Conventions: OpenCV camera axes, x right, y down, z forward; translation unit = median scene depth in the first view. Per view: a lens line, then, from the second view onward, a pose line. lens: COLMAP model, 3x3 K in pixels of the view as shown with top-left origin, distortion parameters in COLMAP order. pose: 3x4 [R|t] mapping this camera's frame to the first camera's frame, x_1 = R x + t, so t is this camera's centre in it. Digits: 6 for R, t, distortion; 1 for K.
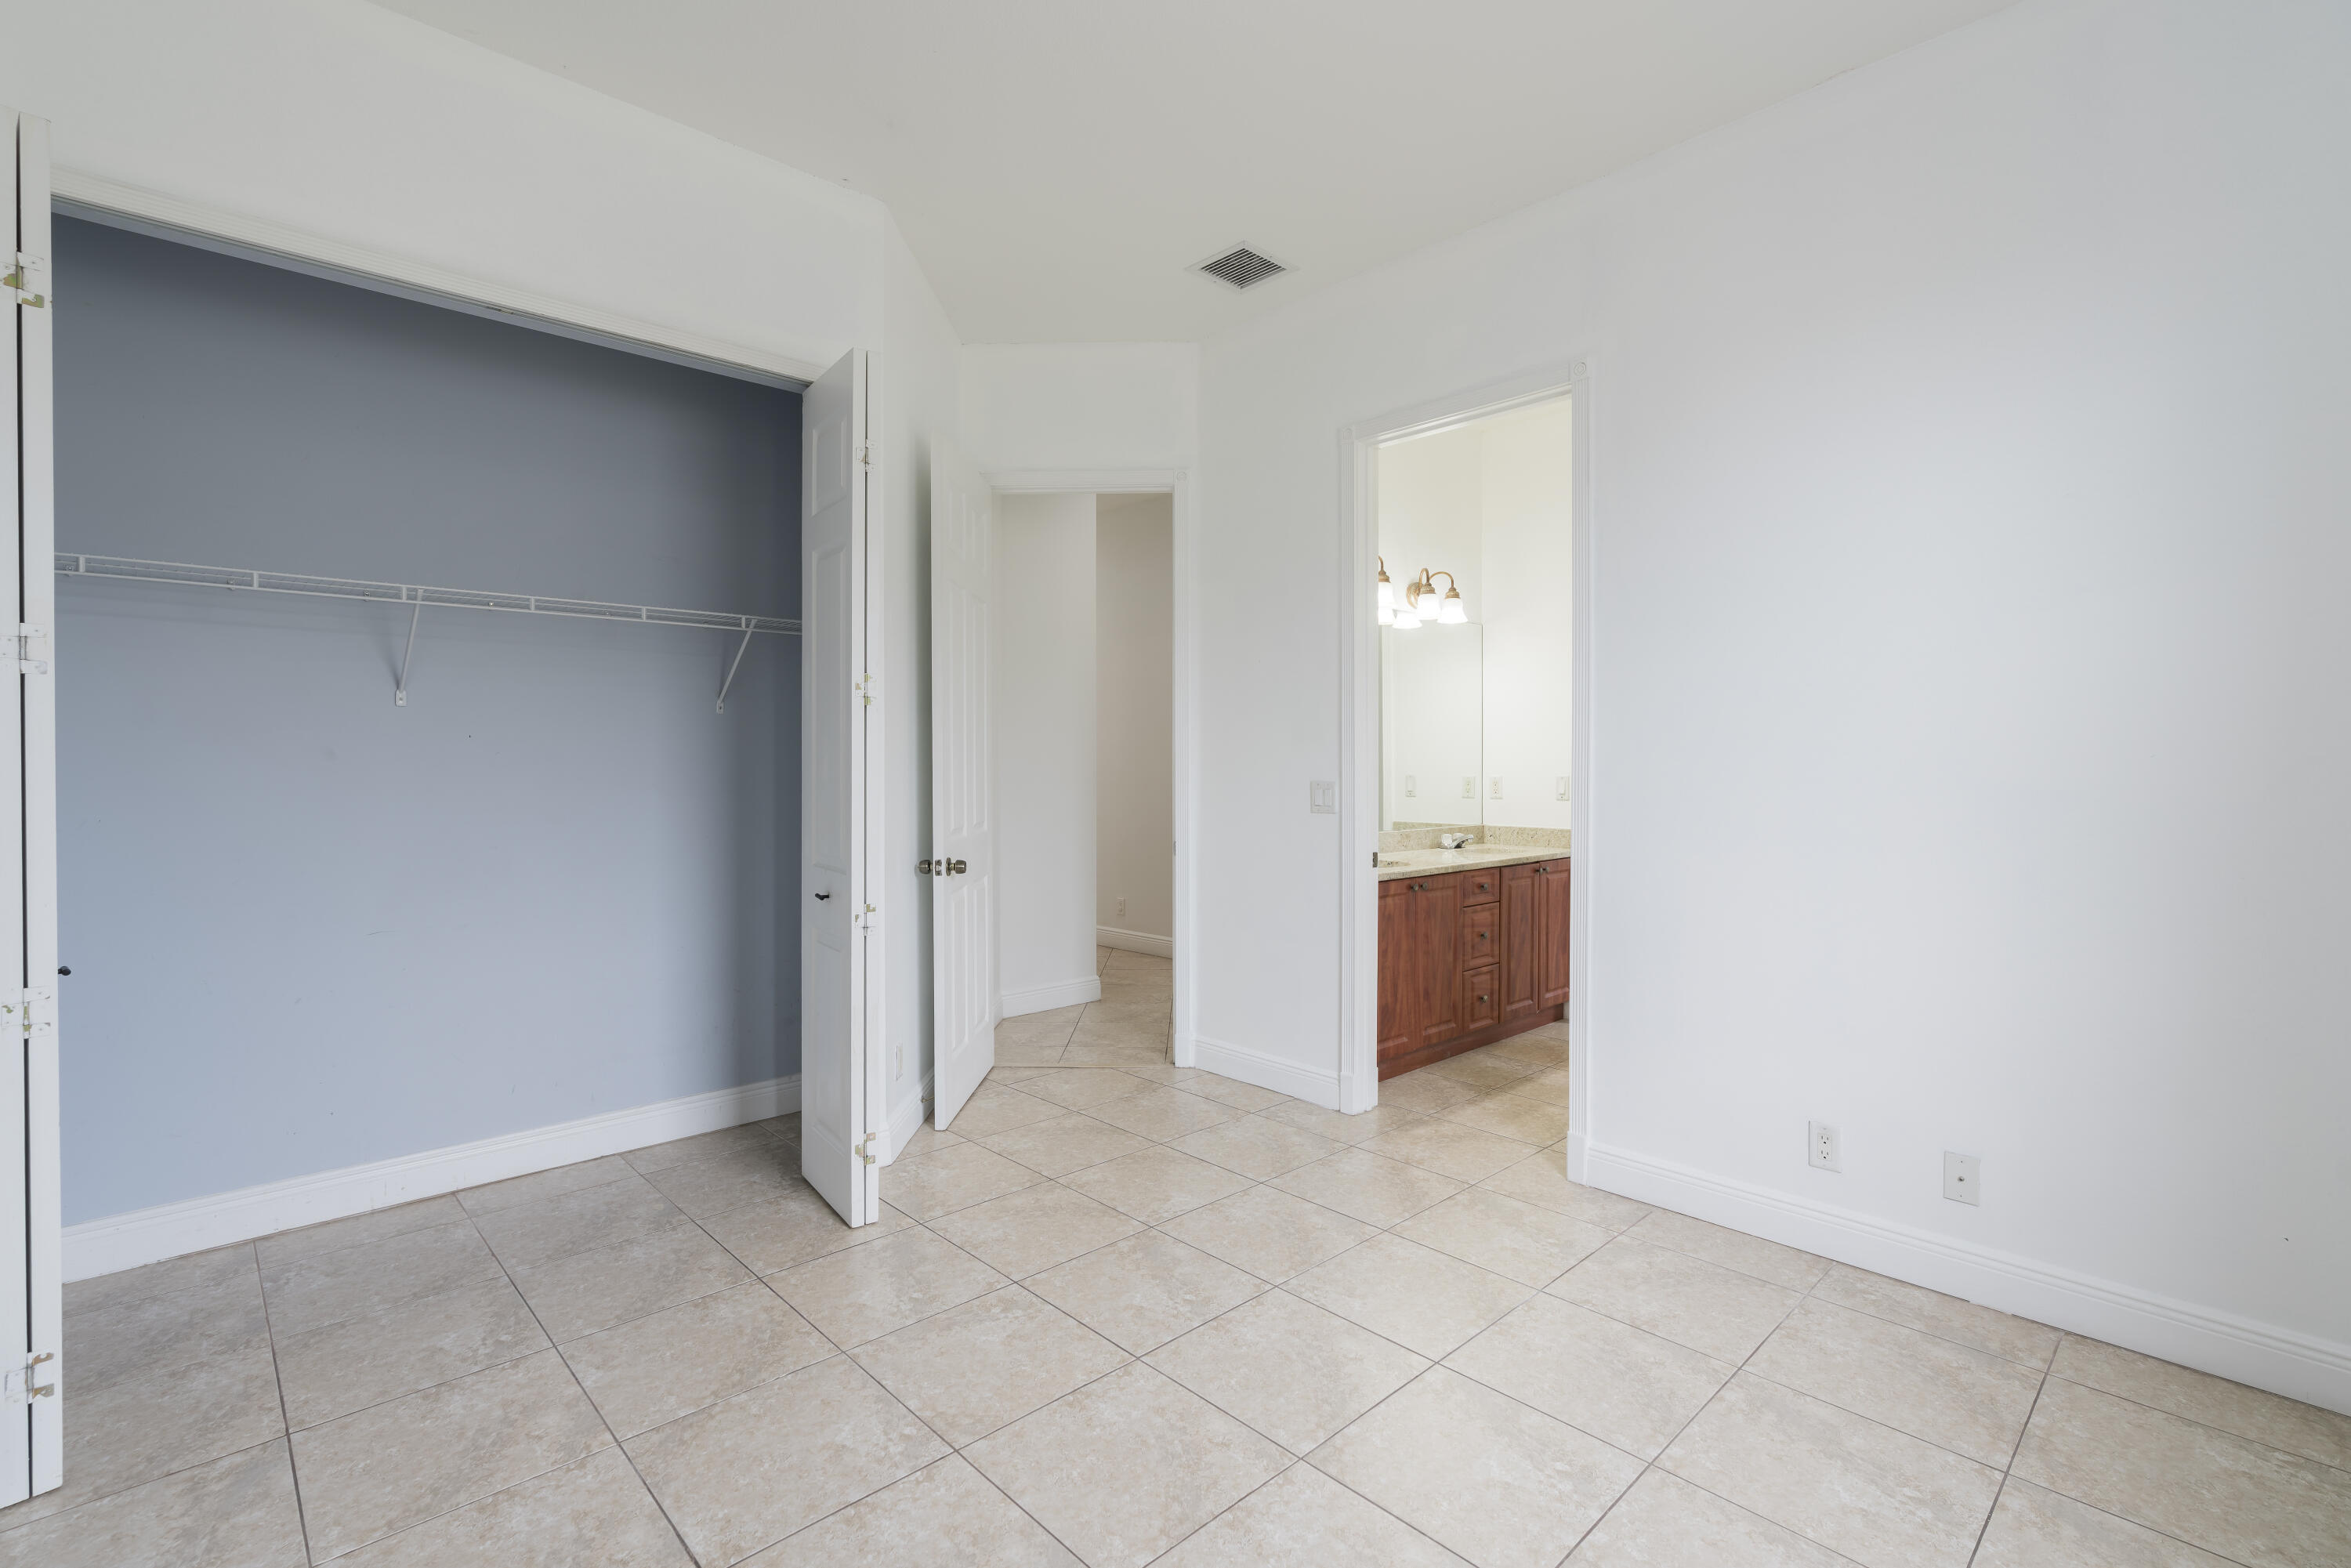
lens RADIAL K [[1071.3, 0, 1169.3], [0, 1071.3, 738.7], [0, 0, 1]] dist [-0.014024, 0.006606]
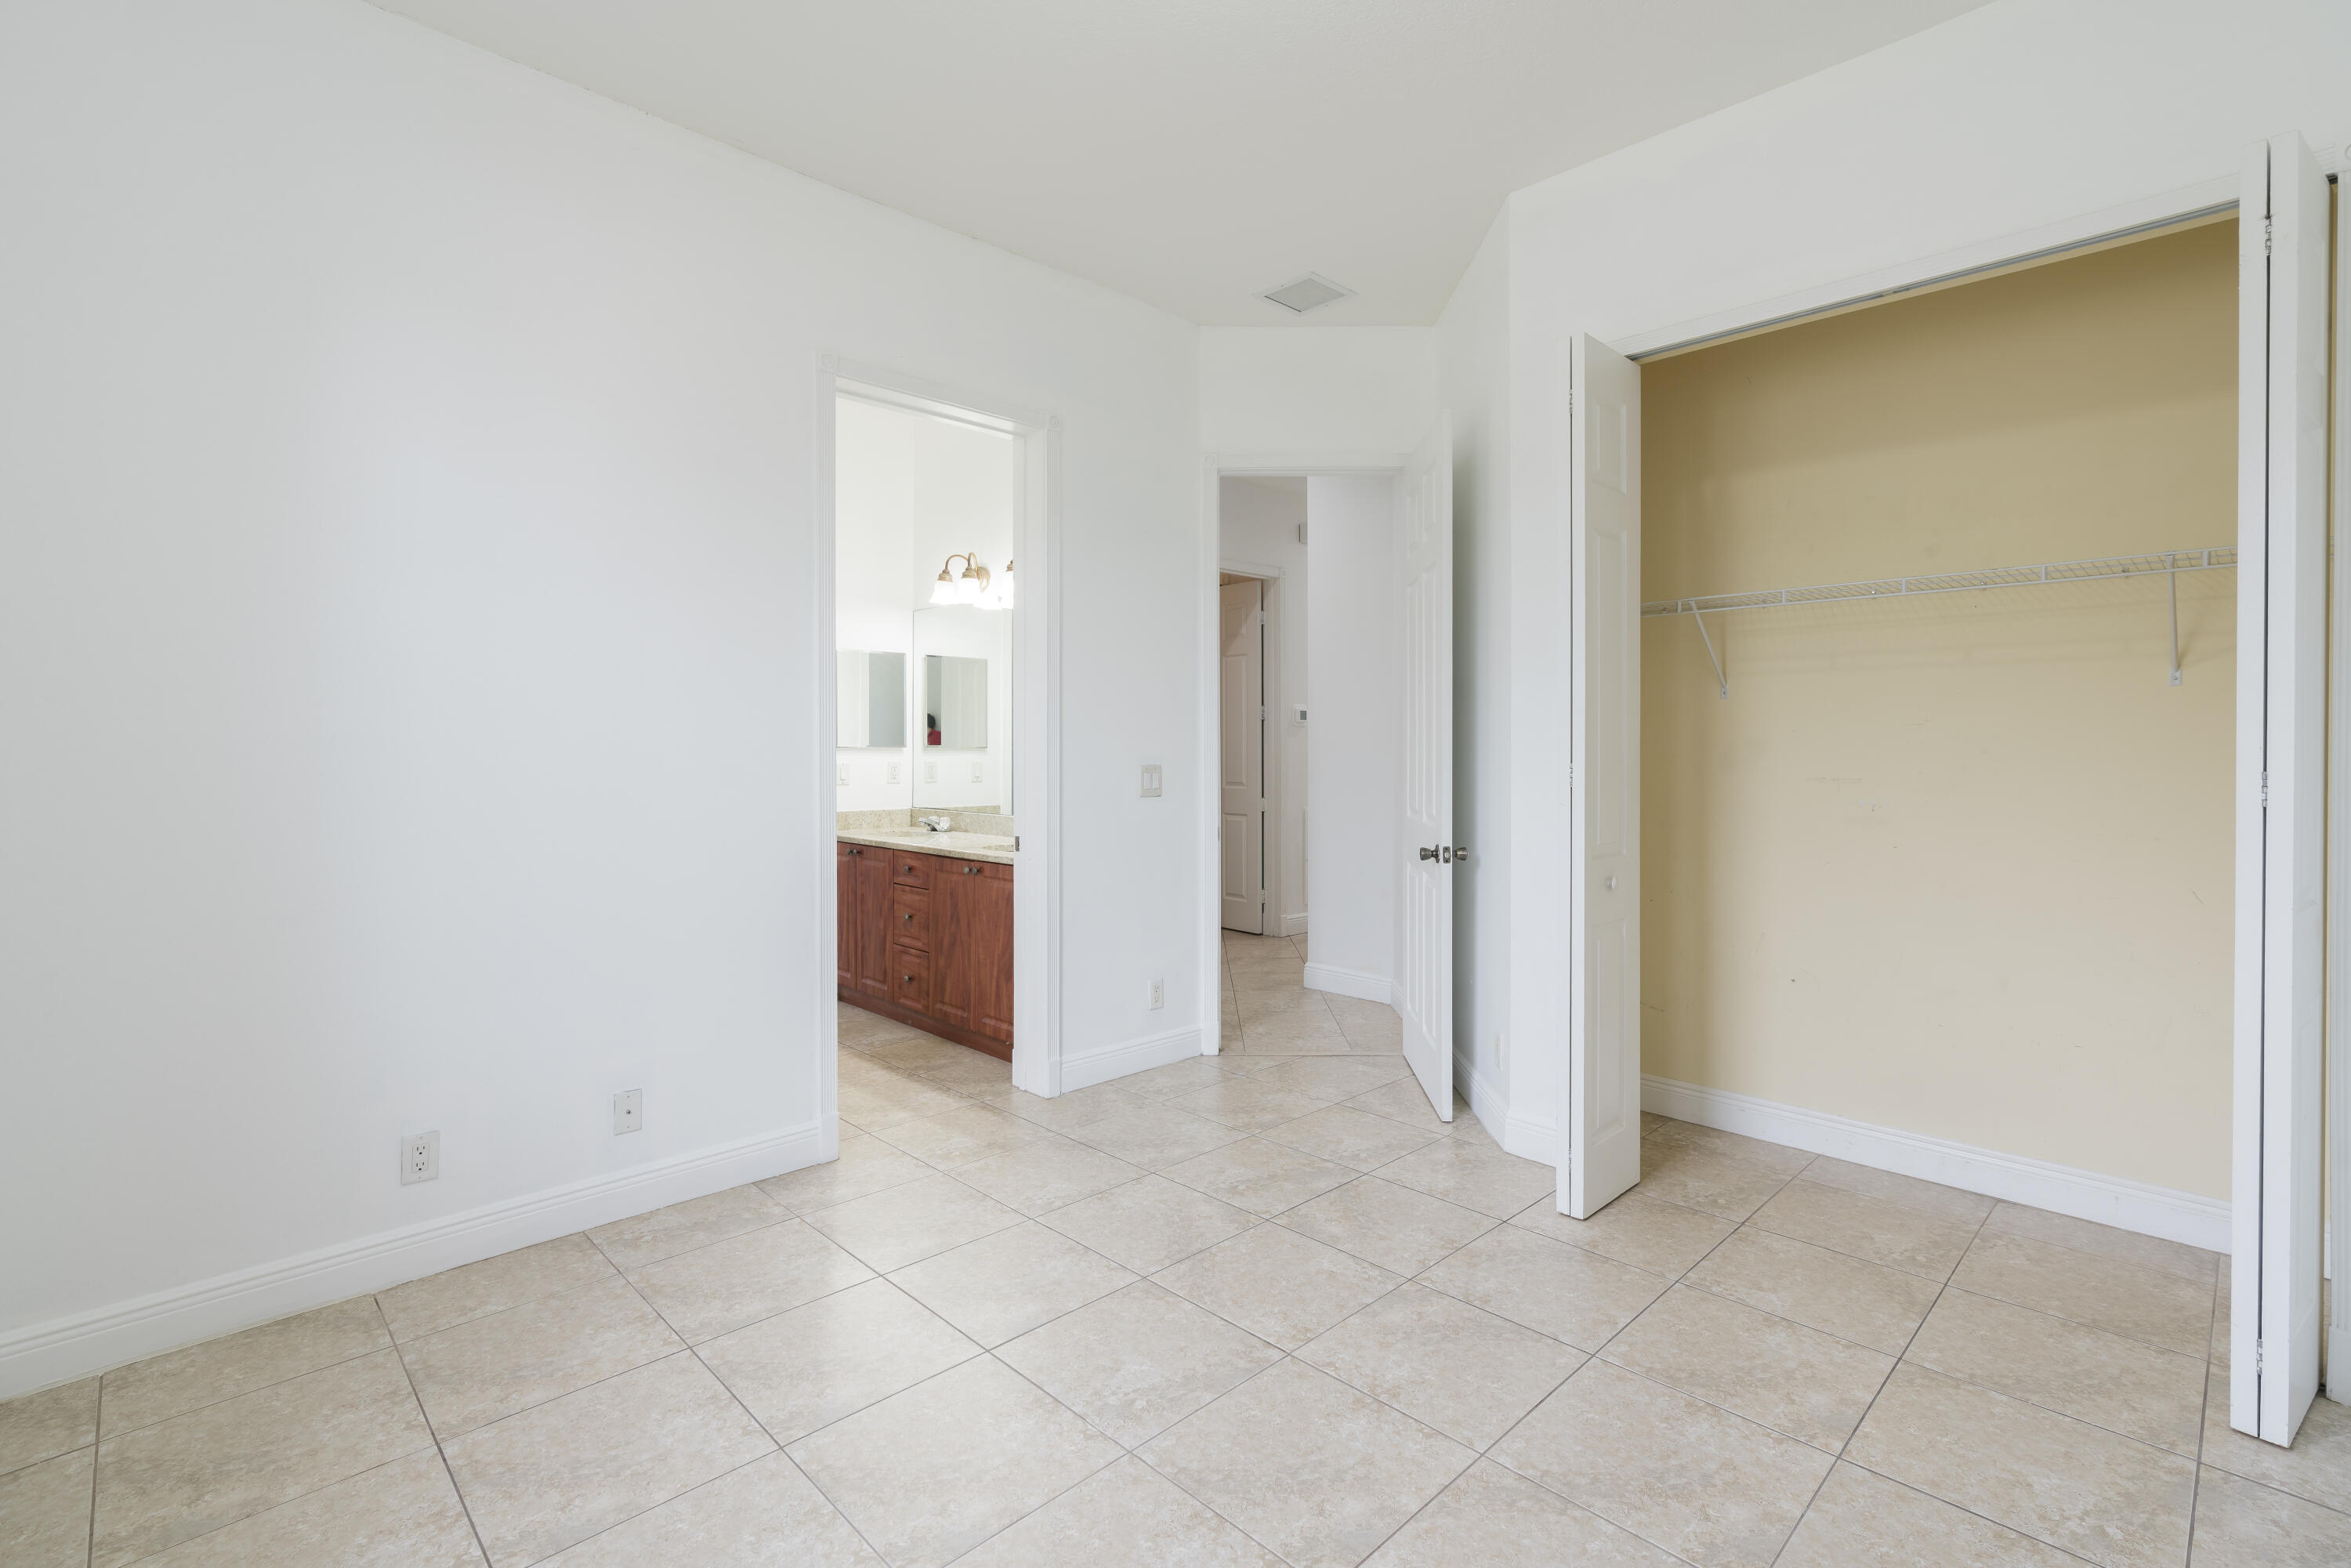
lens RADIAL K [[1056.2, 0, 1174.2], [0, 1056.2, 764.4], [0, 0, 1]] dist [-0.015991, 0.007092]
pose [[0.012148, 0.011232, -0.999863, 1.236805], [0.020444, 0.999725, 0.011479, 0.031239], [0.999717, -0.020581, 0.011915, 1.186300]]
